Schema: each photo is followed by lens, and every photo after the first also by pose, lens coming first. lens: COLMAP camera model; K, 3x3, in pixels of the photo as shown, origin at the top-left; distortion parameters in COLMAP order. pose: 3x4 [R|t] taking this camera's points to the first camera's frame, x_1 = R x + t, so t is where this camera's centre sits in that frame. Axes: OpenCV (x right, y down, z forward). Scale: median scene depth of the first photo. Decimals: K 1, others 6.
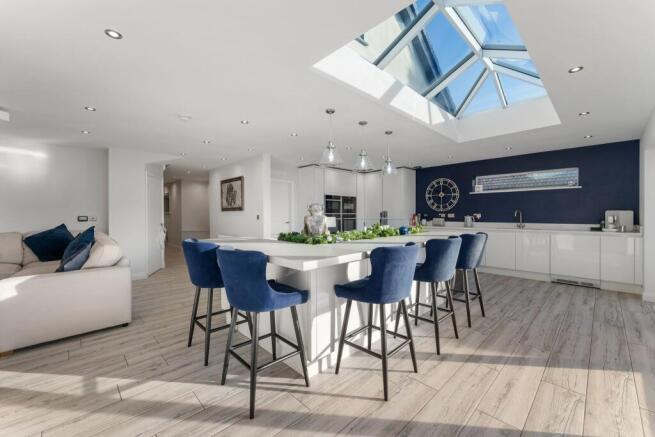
lens RADIAL K [[269.6, 0, 321.6], [0, 269.6, 214.7], [0, 0, 1]] dist [0.003765, 0.000550]
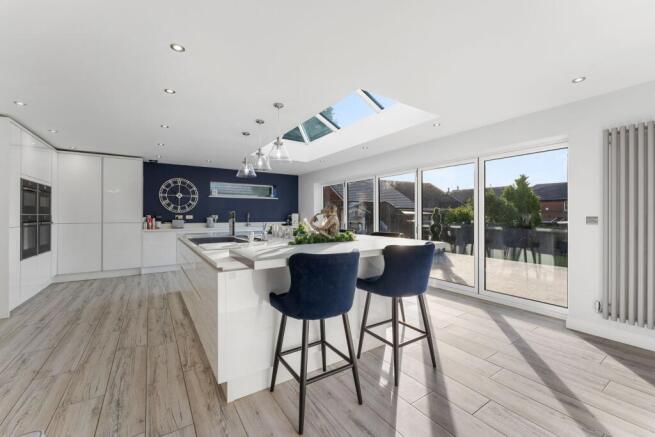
lens RADIAL K [[269.6, 0, 329.0], [0, 269.6, 218.8], [0, 0, 1]] dist [0.003765, 0.000550]
pose [[0.199260, -0.013090, 0.979859, -0.618650], [0.003196, 0.999914, 0.012708, -0.002292], [-0.979941, 0.000600, 0.199285, 0.465868]]
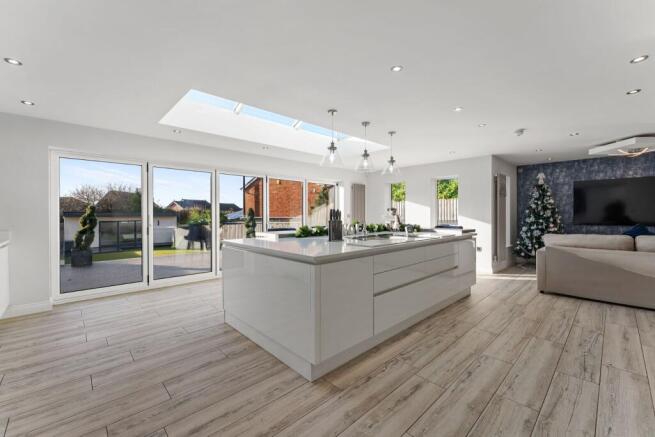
lens RADIAL K [[269.6, 0, 316.3], [0, 269.6, 208.9], [0, 0, 1]] dist [0.003765, 0.000550]
pose [[-0.998628, 0.006433, 0.051971, 0.251899], [0.004925, 0.999564, -0.029108, 0.003775], [-0.052136, -0.028813, -0.998224, 1.701876]]
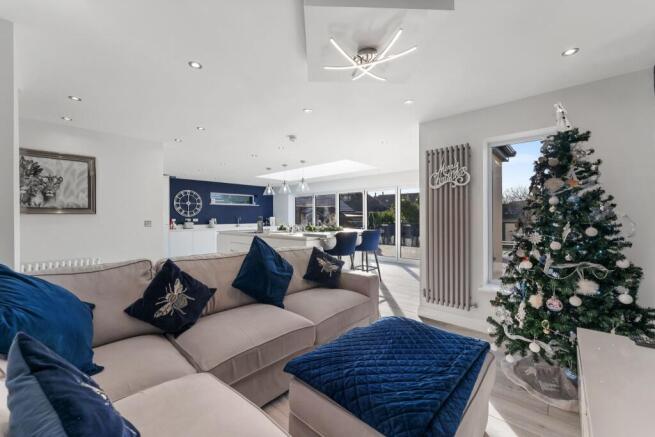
lens RADIAL K [[269.6, 0, 330.2], [0, 269.6, 220.9], [0, 0, 1]] dist [0.003765, 0.000550]
pose [[-0.053193, -0.013092, 0.998498, -1.317362], [0.006934, 0.999885, 0.013479, -0.008795], [-0.998560, 0.007641, -0.053097, 0.671433]]
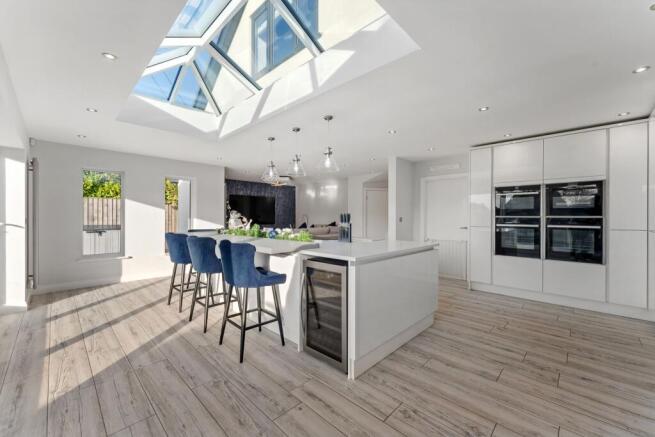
lens RADIAL K [[269.6, 0, 336.9], [0, 269.6, 219.2], [0, 0, 1]] dist [0.003765, 0.000550]
pose [[0.039754, 0.005590, -0.999194, 1.013606], [0.001907, 0.999982, 0.005670, -0.003897], [0.999208, -0.002131, 0.039743, 0.936458]]
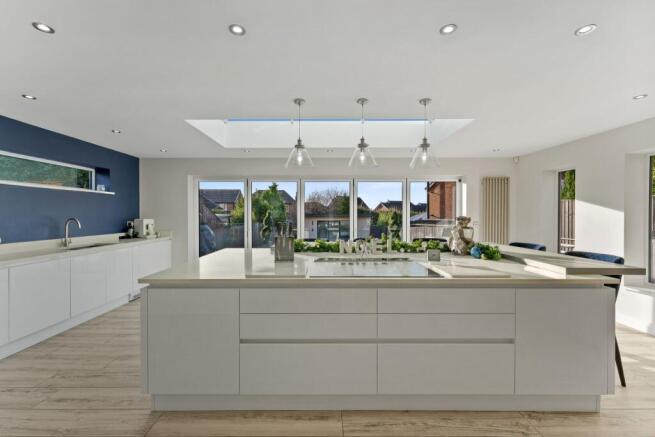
lens RADIAL K [[269.6, 0, 323.7], [0, 269.6, 215.8], [0, 0, 1]] dist [0.003765, 0.000550]
pose [[-0.703678, 0.001537, 0.710517, -0.218387], [-0.001648, 0.999991, -0.003795, -0.027530], [-0.710517, -0.003841, -0.703669, 1.346360]]
